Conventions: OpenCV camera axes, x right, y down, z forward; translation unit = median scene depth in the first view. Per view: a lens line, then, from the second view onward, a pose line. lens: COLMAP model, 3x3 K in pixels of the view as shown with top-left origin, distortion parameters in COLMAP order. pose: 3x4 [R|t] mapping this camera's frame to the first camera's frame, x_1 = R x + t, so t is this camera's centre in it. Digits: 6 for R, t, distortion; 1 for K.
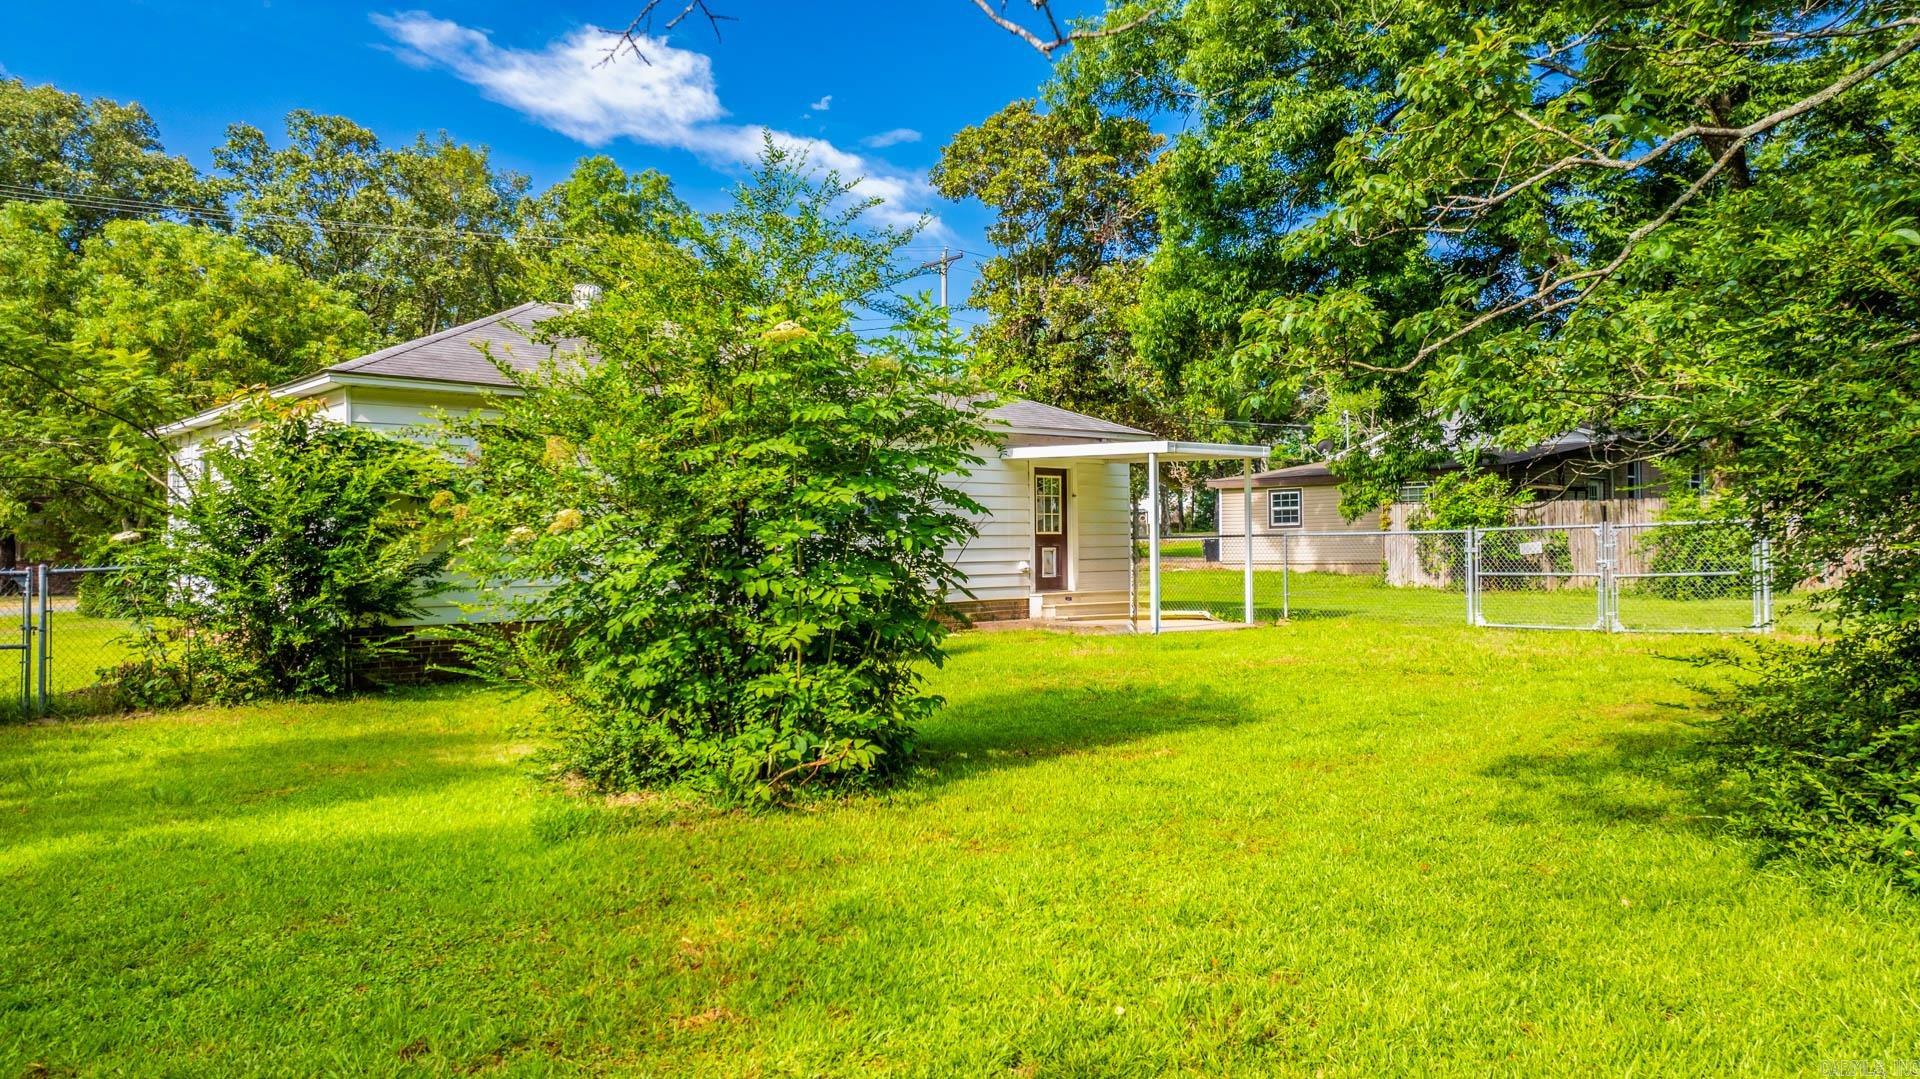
lens RADIAL K [[1467.8, 0, 960.0], [0, 1467.8, 539.5], [0, 0, 1]] dist [0.863111, 0.000524]
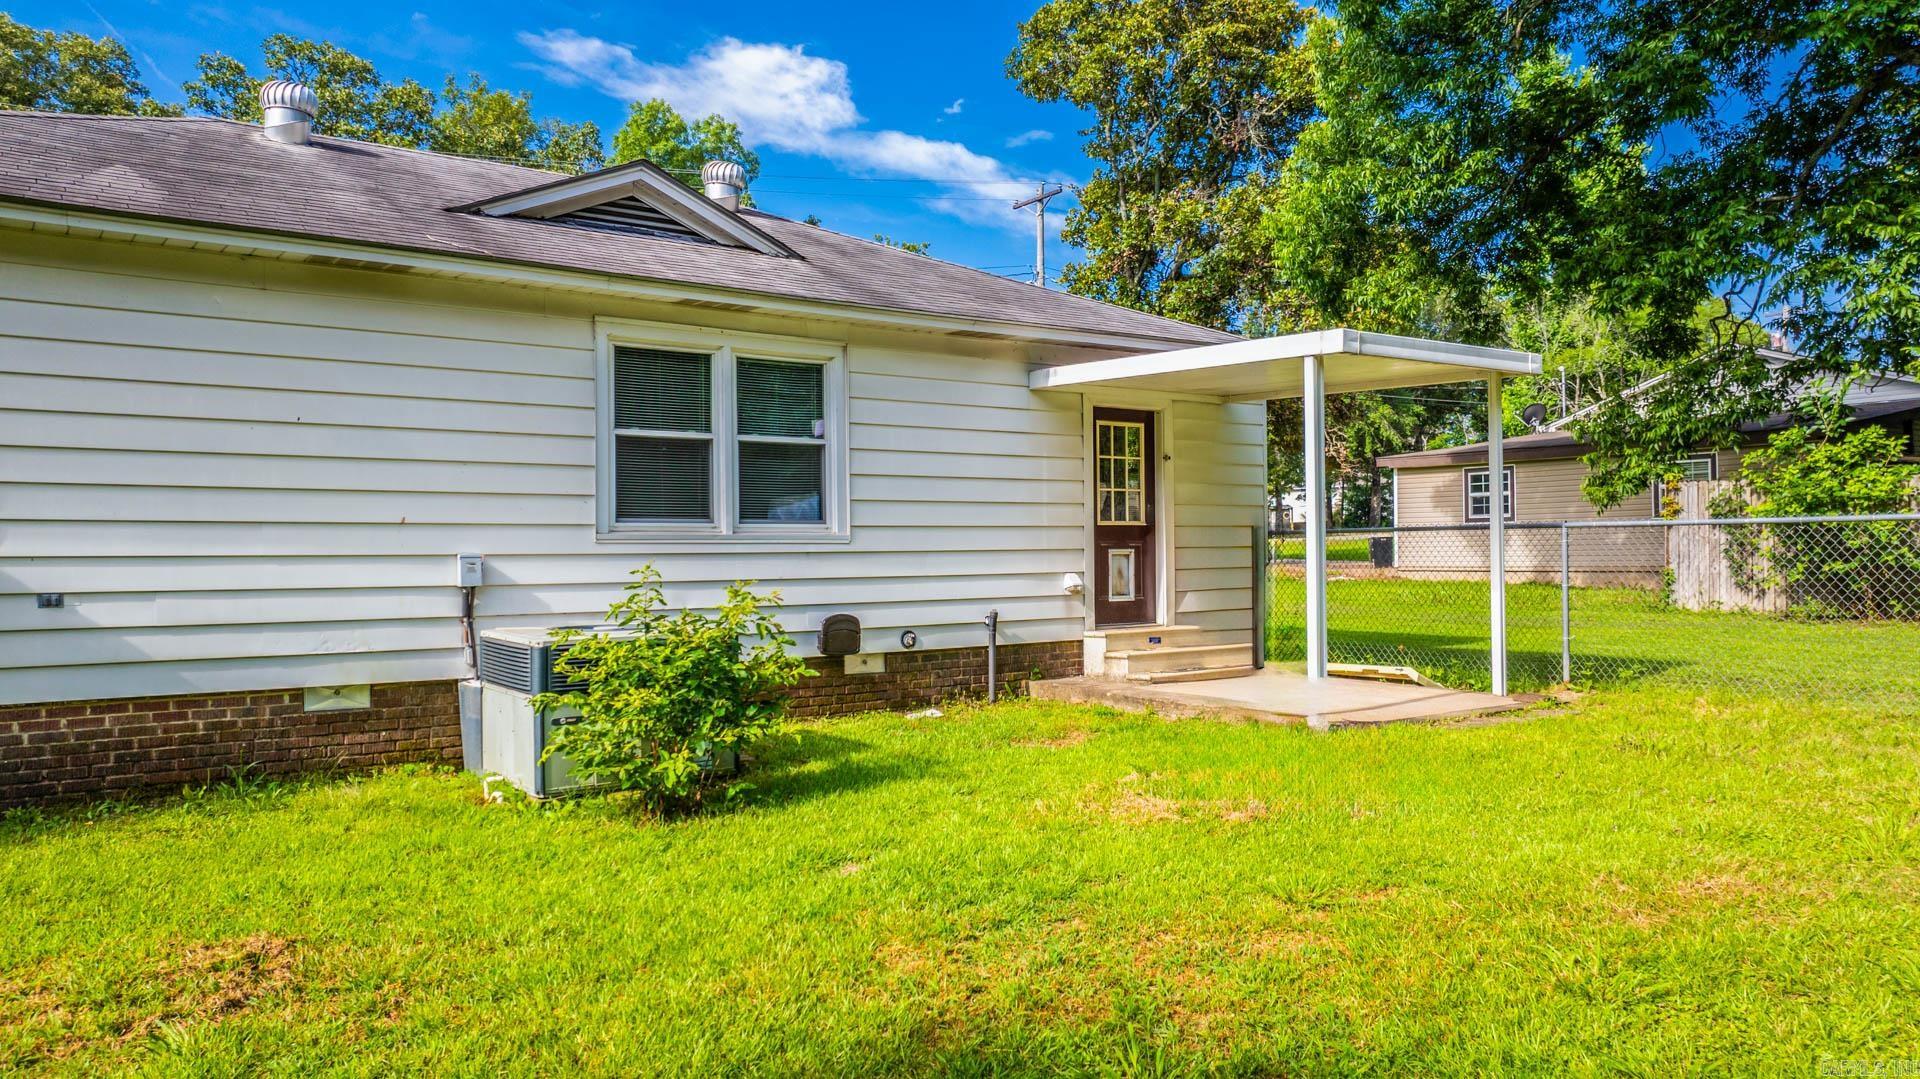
lens RADIAL K [[1587.8, 0, 960.0], [0, 1587.8, 539.5], [0, 0, 1]] dist [0.360128, 0.001061]
pose [[0.996957, 0.000662, -0.077945, 0.031765], [-0.000647, 1.000000, 0.000222, 0.001249], [0.077945, -0.000171, 0.996958, 0.263569]]
